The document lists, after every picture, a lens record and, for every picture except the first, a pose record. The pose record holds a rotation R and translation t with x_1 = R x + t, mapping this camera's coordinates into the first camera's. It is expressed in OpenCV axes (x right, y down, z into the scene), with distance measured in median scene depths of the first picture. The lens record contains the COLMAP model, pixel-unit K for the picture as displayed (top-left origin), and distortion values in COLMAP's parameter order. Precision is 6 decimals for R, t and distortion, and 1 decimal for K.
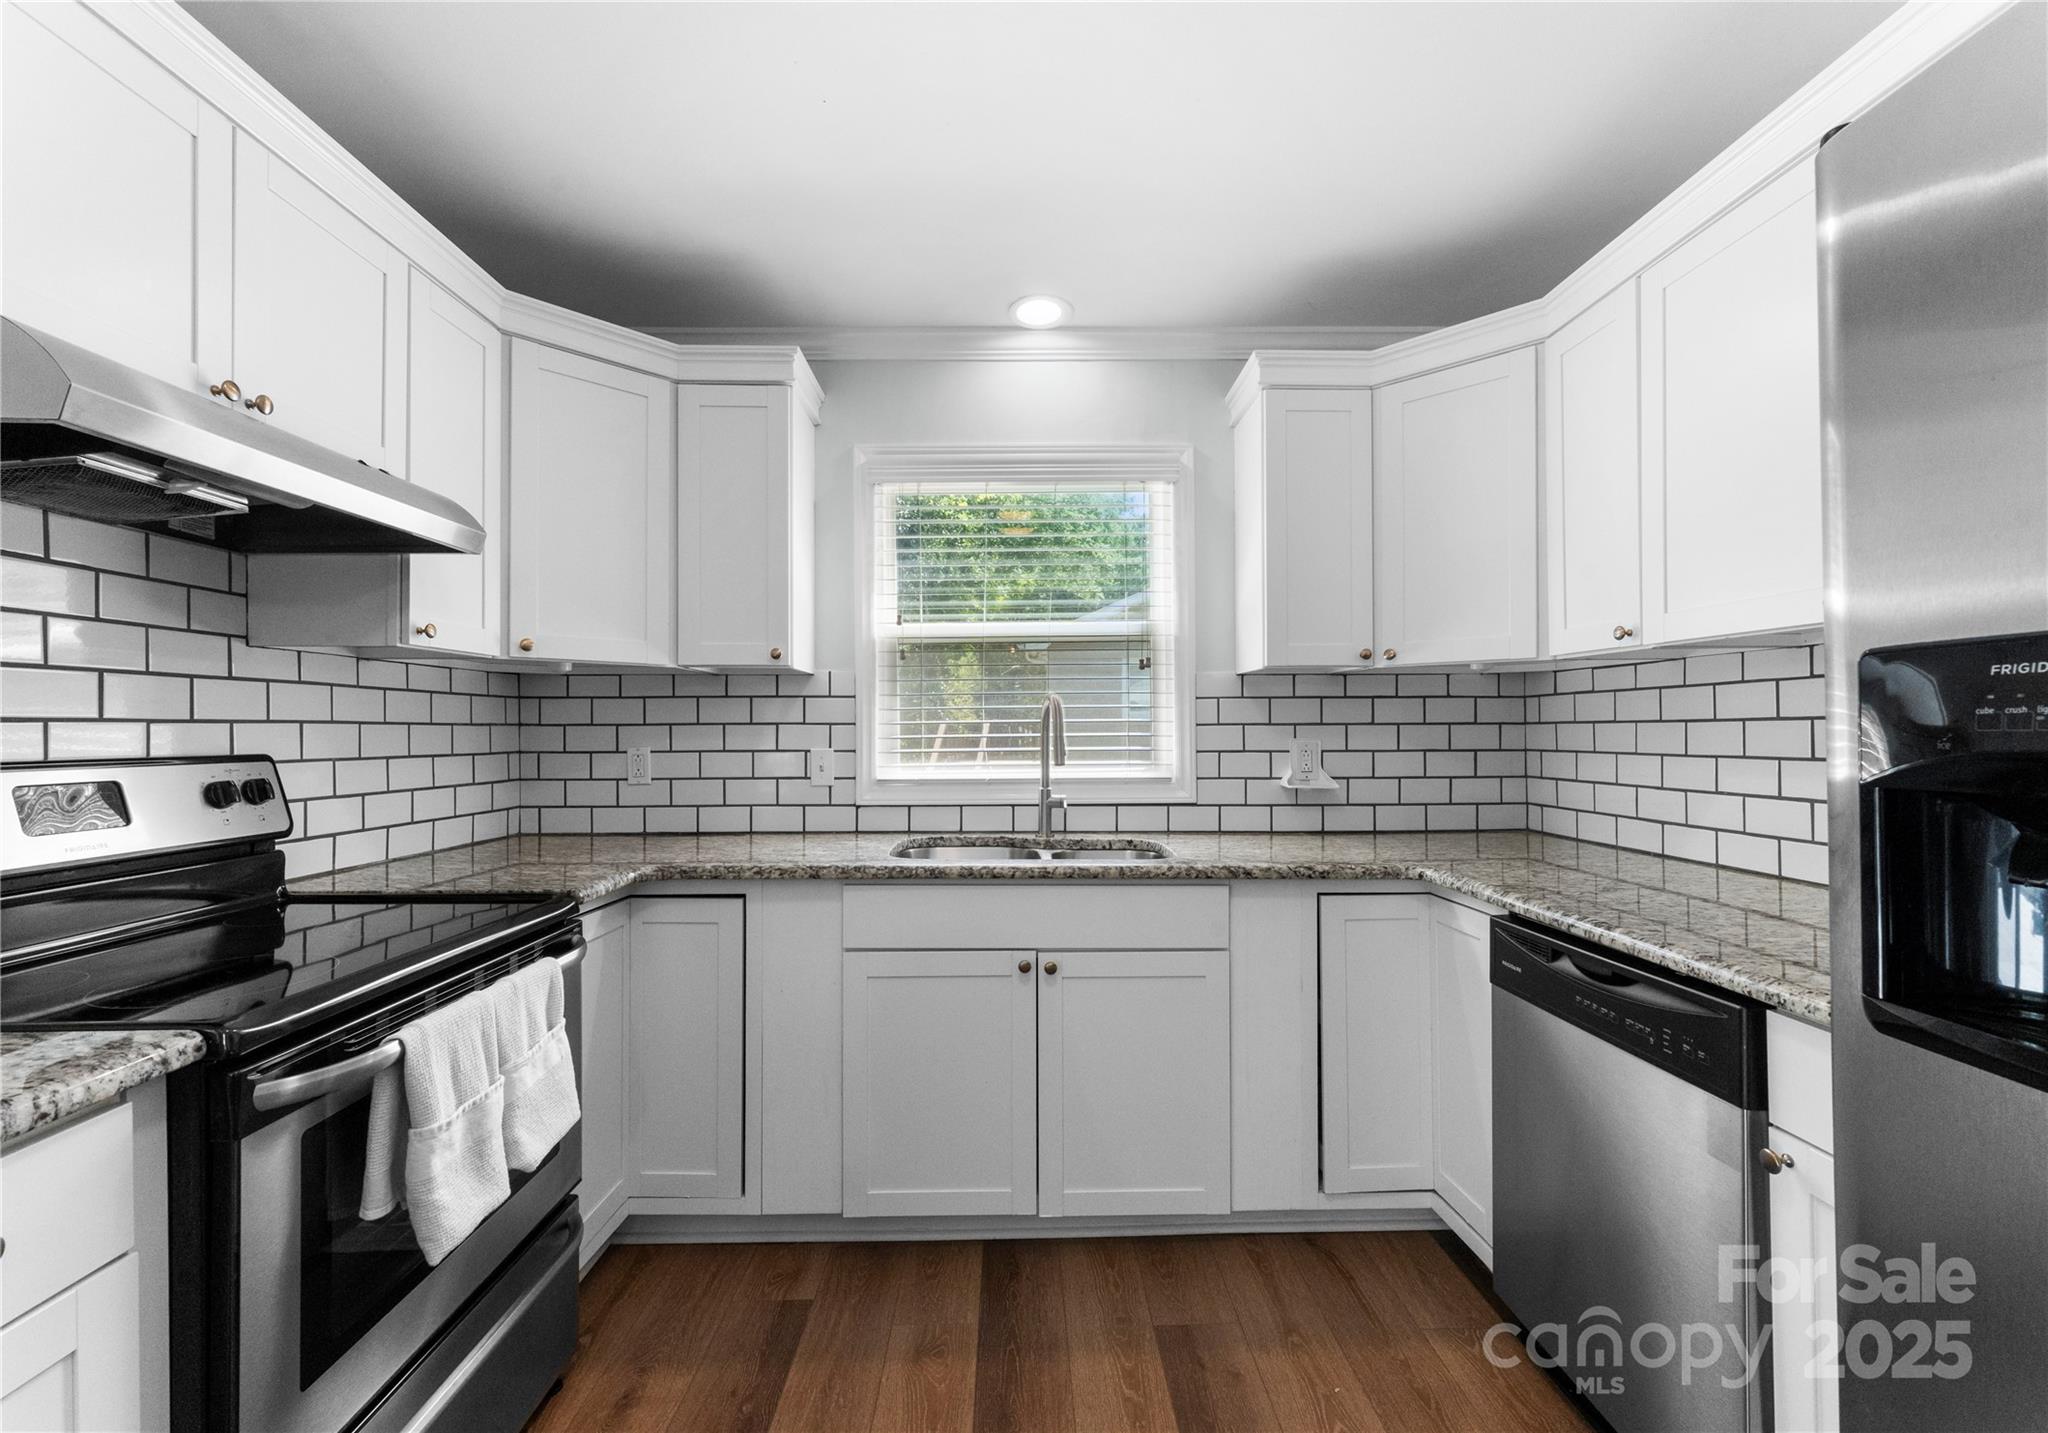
lens RADIAL K [[840.5, 0, 1018.5], [0, 840.5, 717.0], [0, 0, 1]] dist [-0.001723, -0.000199]
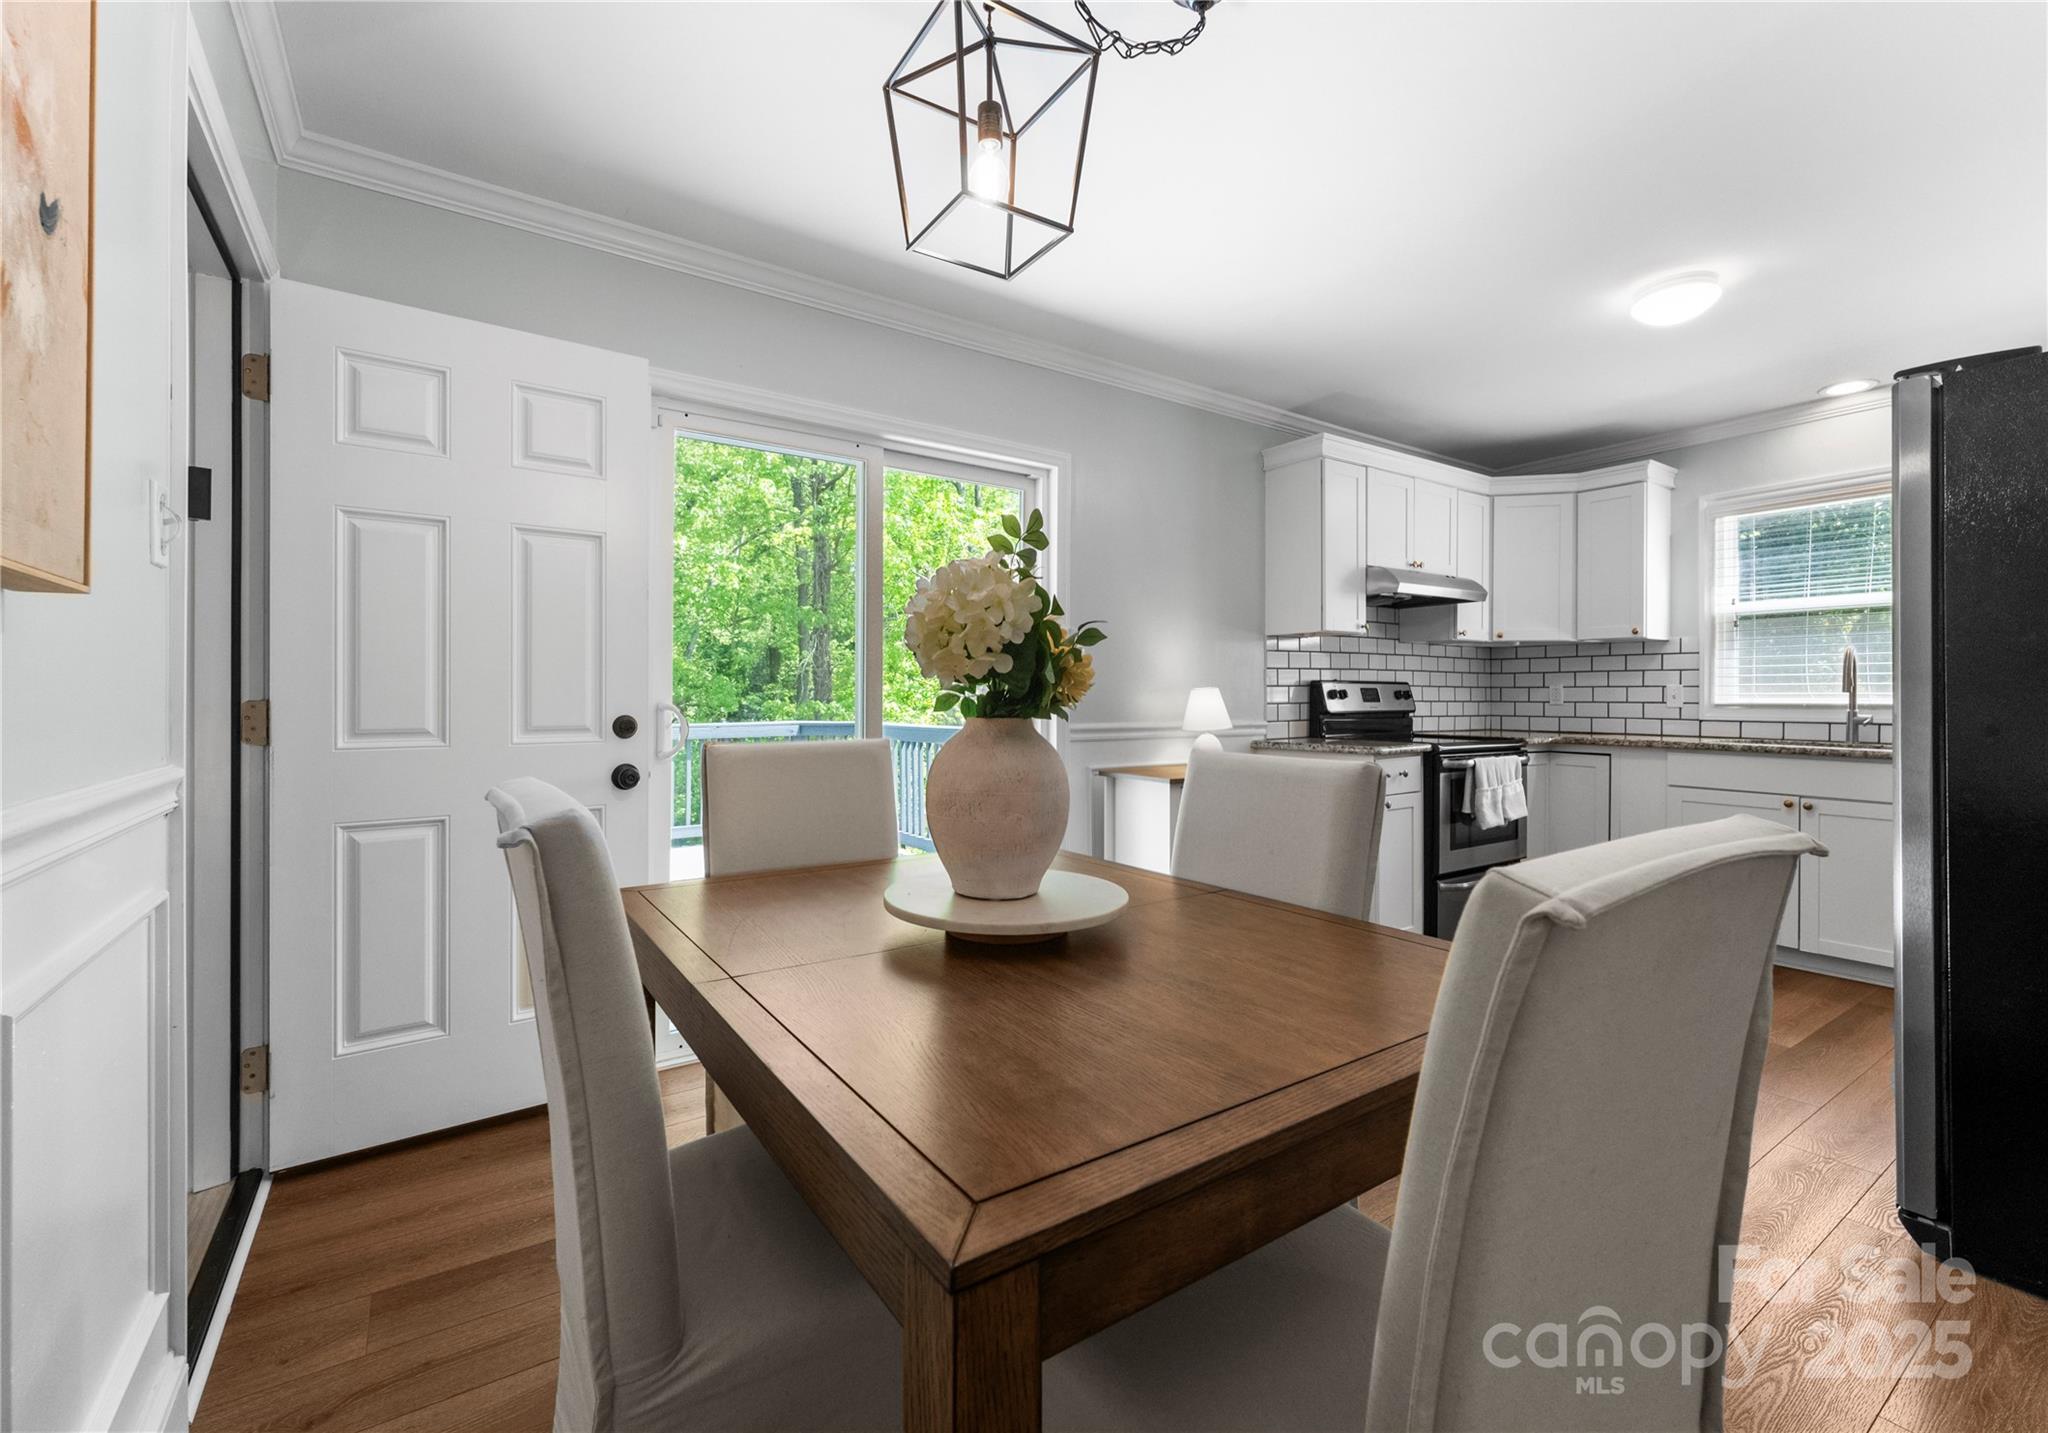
lens RADIAL K [[840.5, 0, 1026.6], [0, 840.5, 697.7], [0, 0, 1]] dist [-0.001723, -0.000199]
pose [[0.540054, 0.009975, -0.841571, 0.537749], [0.006992, 0.999842, 0.016337, 0.030468], [0.841601, -0.014708, 0.539899, -1.109962]]
